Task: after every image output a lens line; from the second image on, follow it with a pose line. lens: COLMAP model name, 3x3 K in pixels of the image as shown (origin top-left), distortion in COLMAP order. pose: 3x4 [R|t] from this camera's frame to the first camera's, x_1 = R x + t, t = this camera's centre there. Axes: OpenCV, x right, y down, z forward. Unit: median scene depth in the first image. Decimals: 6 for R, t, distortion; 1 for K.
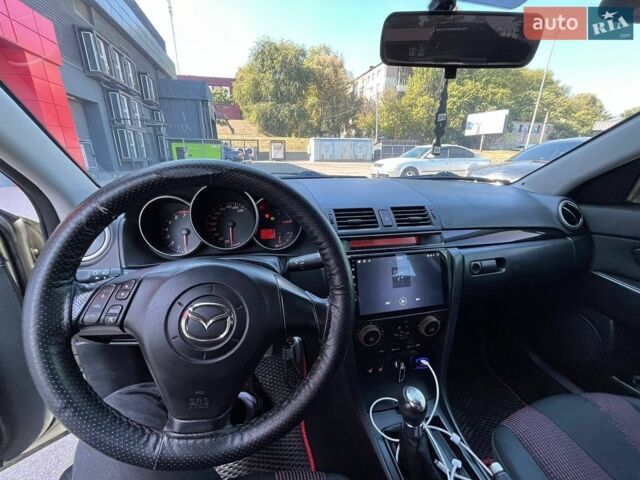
lens RADIAL K [[262.7, 0, 320.0], [0, 262.7, 240.0], [0, 0, 1]] dist [-0.001500, -0.000678]
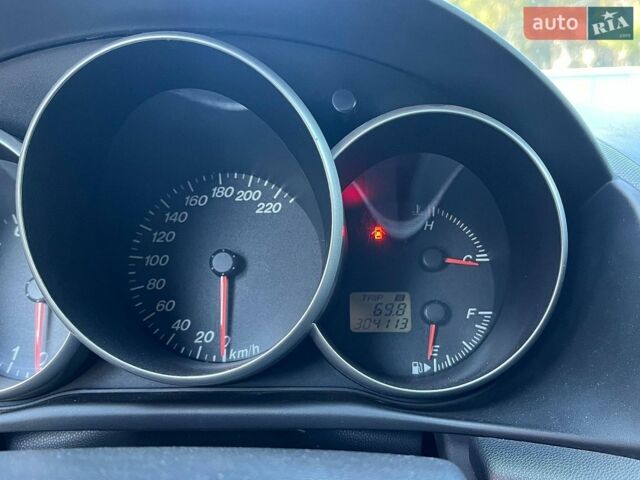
lens RADIAL K [[643.0, 0, 320.0], [0, 643.0, 240.0], [0, 0, 1]] dist [0.039368, -0.004037]
pose [[0.966503, 0.012288, -0.256361, -0.011346], [-0.047261, 0.990293, -0.130714, -0.001002], [0.252266, 0.138452, 0.957702, 0.047839]]
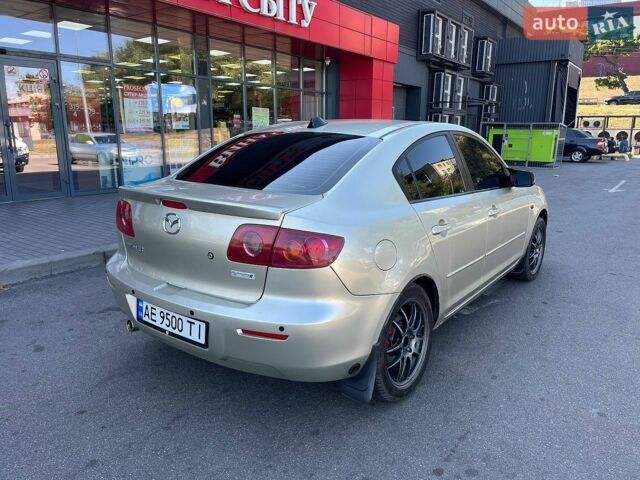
lens RADIAL K [[485.0, 0, 320.0], [0, 485.0, 240.0], [0, 0, 1]] dist [0.071556, -0.099862]
pose [[0.642978, 0.163445, -0.748242, 0.212226], [-0.244309, 0.969696, 0.001879, 0.049707], [0.725874, 0.181594, 0.663424, -0.208861]]
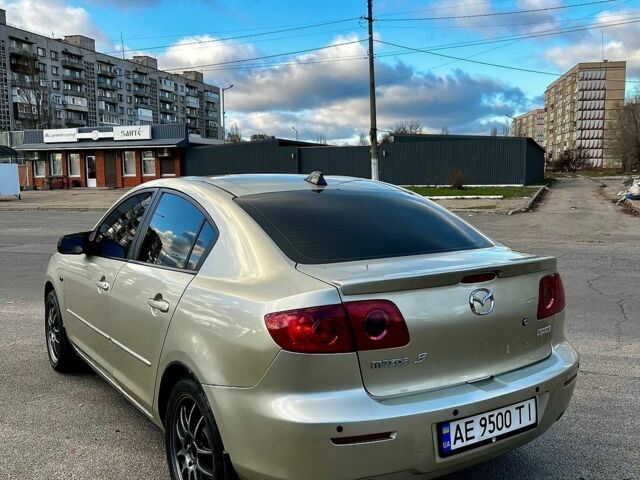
lens RADIAL K [[643.0, 0, 320.0], [0, 643.0, 240.0], [0, 0, 1]] dist [0.039368, -0.004037]
pose [[0.940339, -0.065091, 0.333955, -0.040074], [0.137836, 0.970257, -0.199003, 0.069241], [-0.311069, 0.233161, 0.921342, -0.289743]]
